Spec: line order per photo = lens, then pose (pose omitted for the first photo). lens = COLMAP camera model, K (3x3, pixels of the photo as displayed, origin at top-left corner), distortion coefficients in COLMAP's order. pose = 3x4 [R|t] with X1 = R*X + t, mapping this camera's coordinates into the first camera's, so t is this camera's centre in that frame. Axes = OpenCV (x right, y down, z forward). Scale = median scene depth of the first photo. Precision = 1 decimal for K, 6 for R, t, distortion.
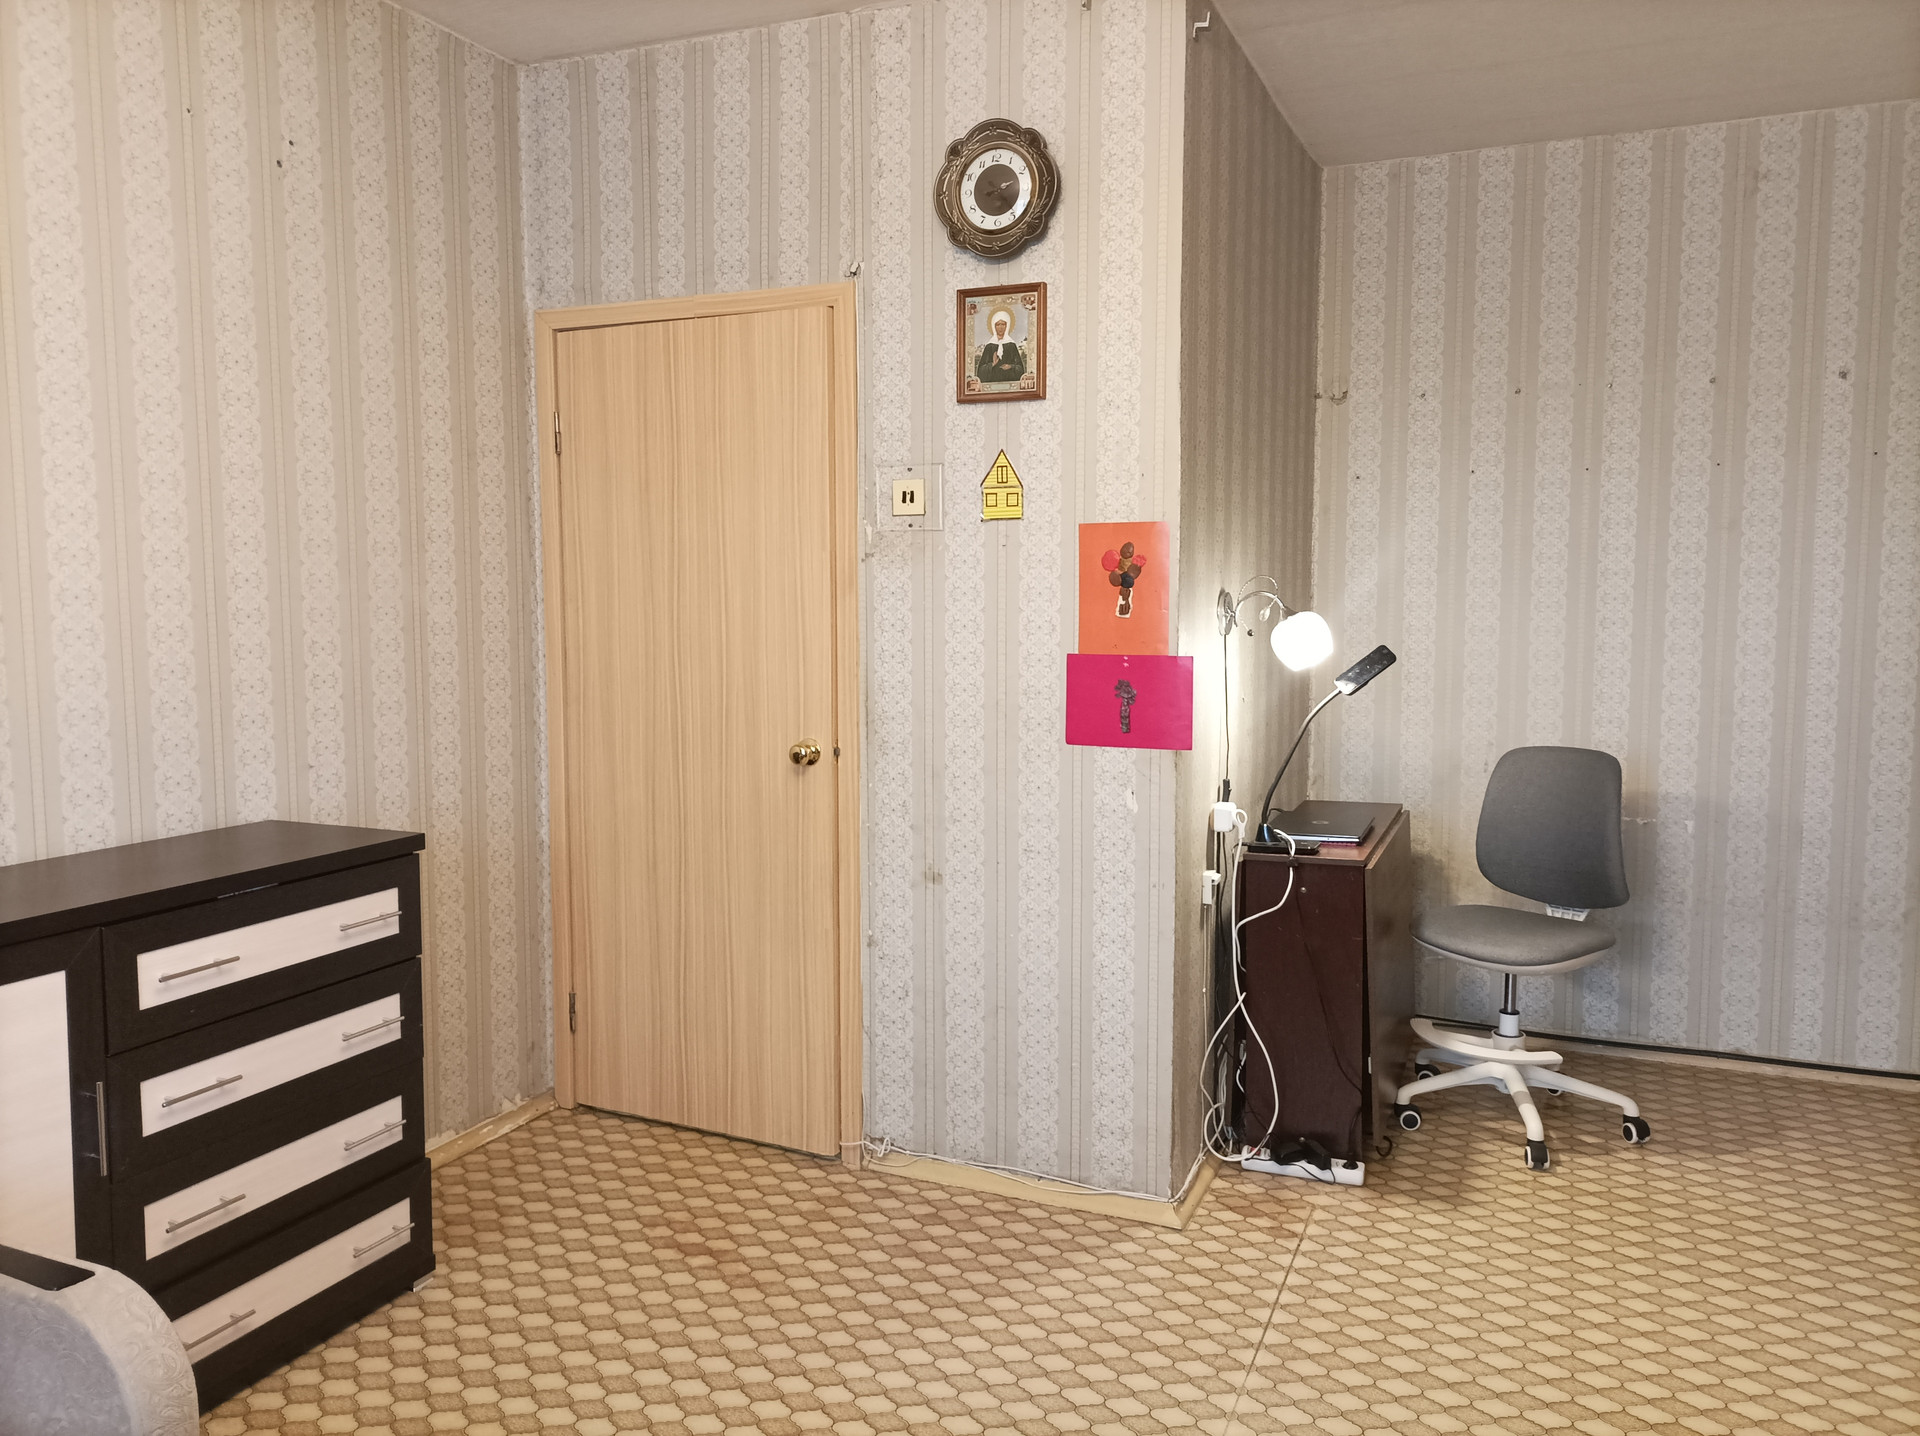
lens RADIAL K [[1423.0, 0, 970.2], [0, 1423.0, 716.6], [0, 0, 1]] dist [0.039580, -0.038968]
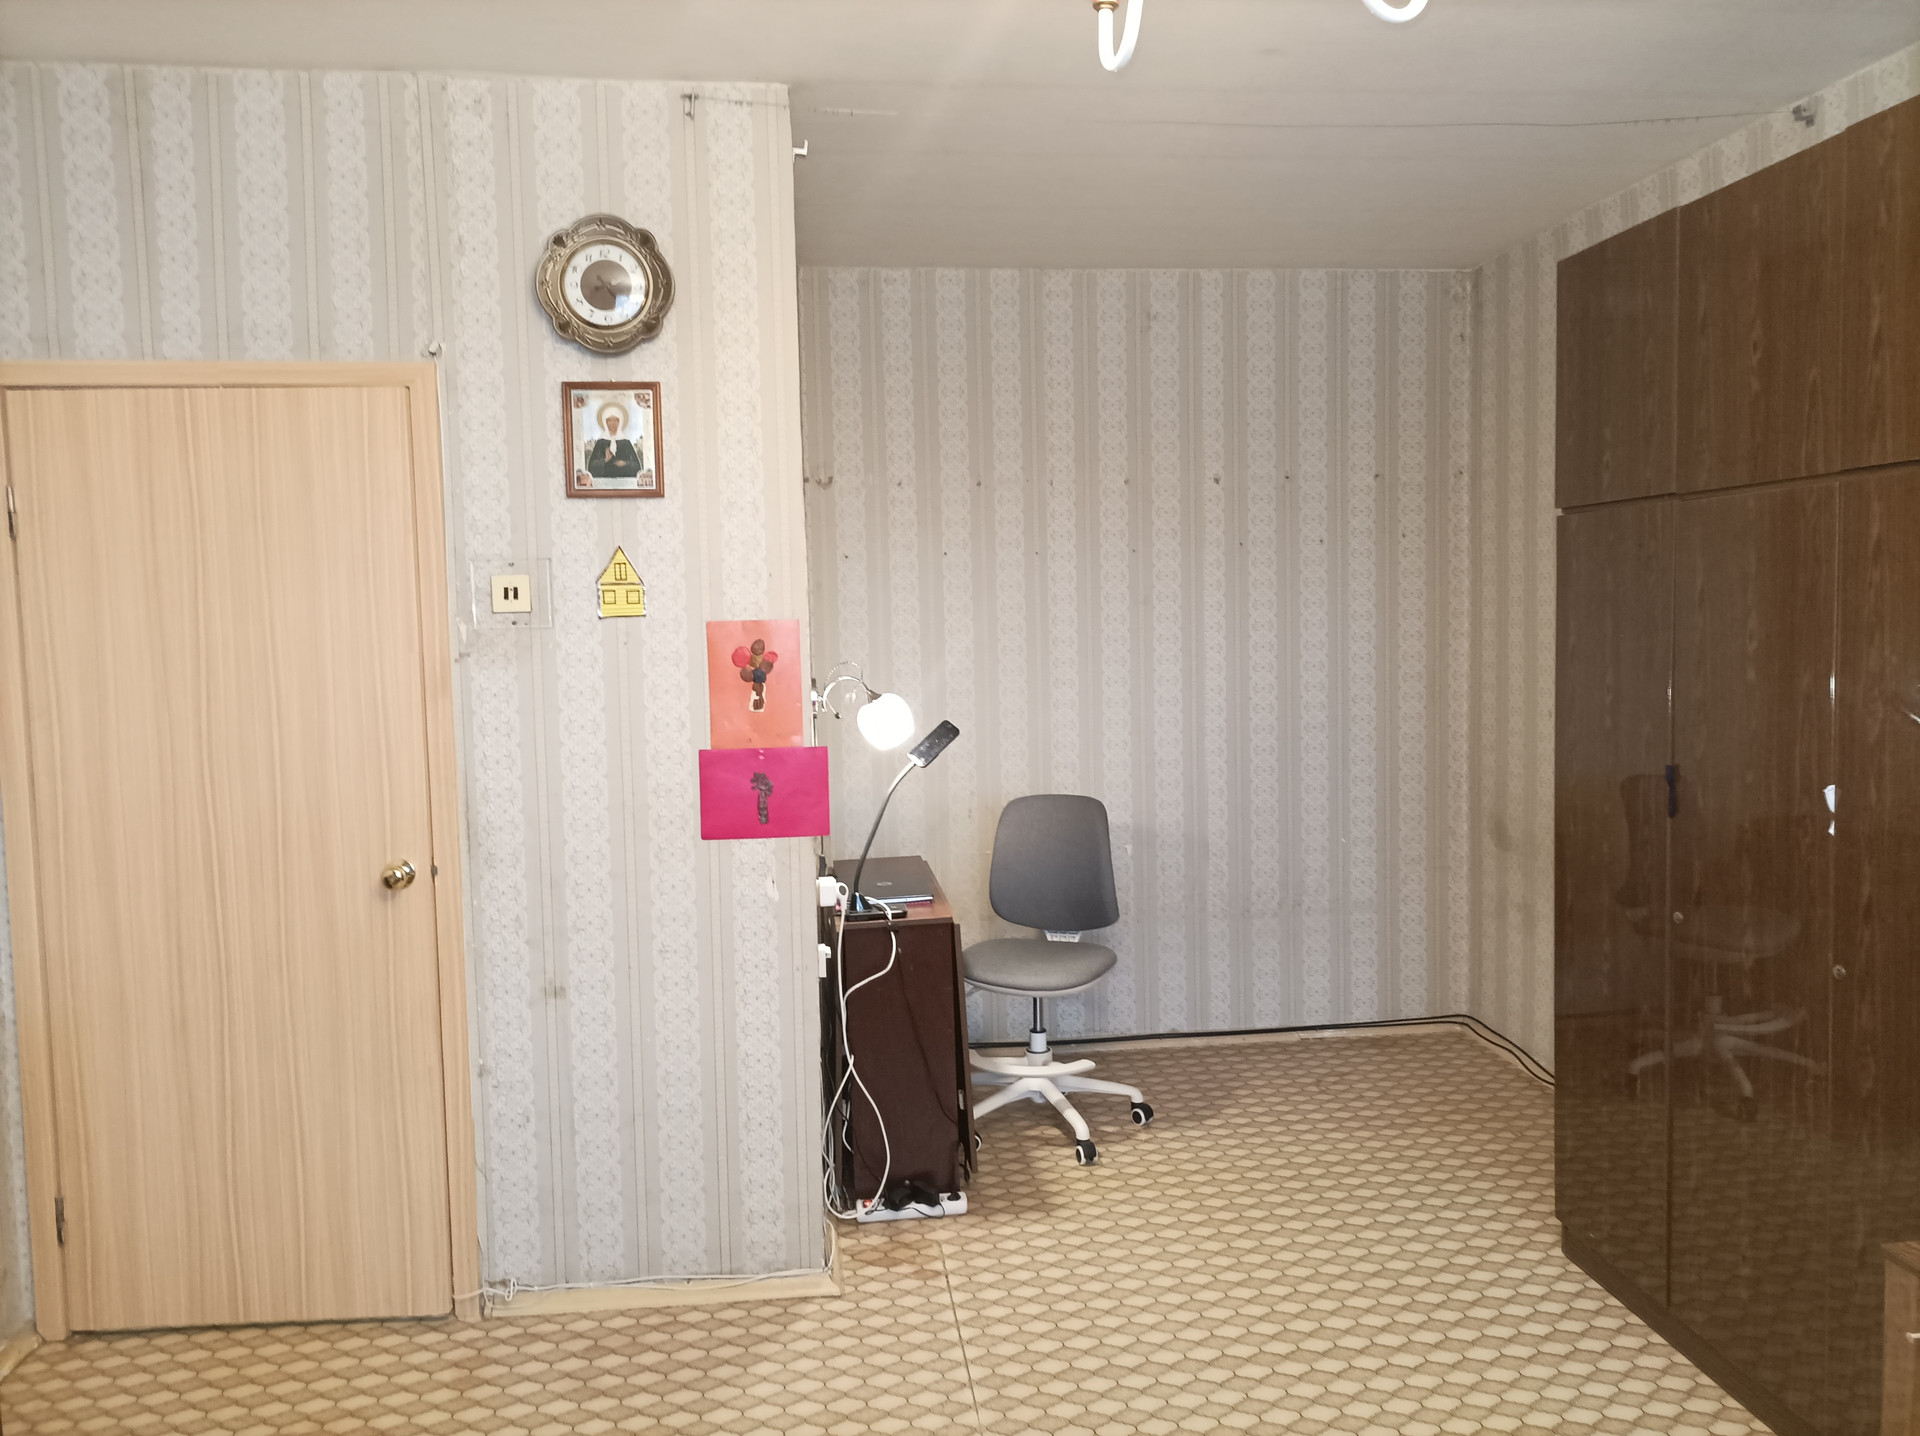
lens RADIAL K [[1419.9, 0, 960.0], [0, 1419.9, 718.0], [0, 0, 1]] dist [0.035821, -0.026428]
pose [[0.872126, -0.054652, 0.486219, -0.243309], [0.064289, 0.997926, -0.003145, -0.048970], [-0.485039, 0.034002, 0.873831, 0.032675]]
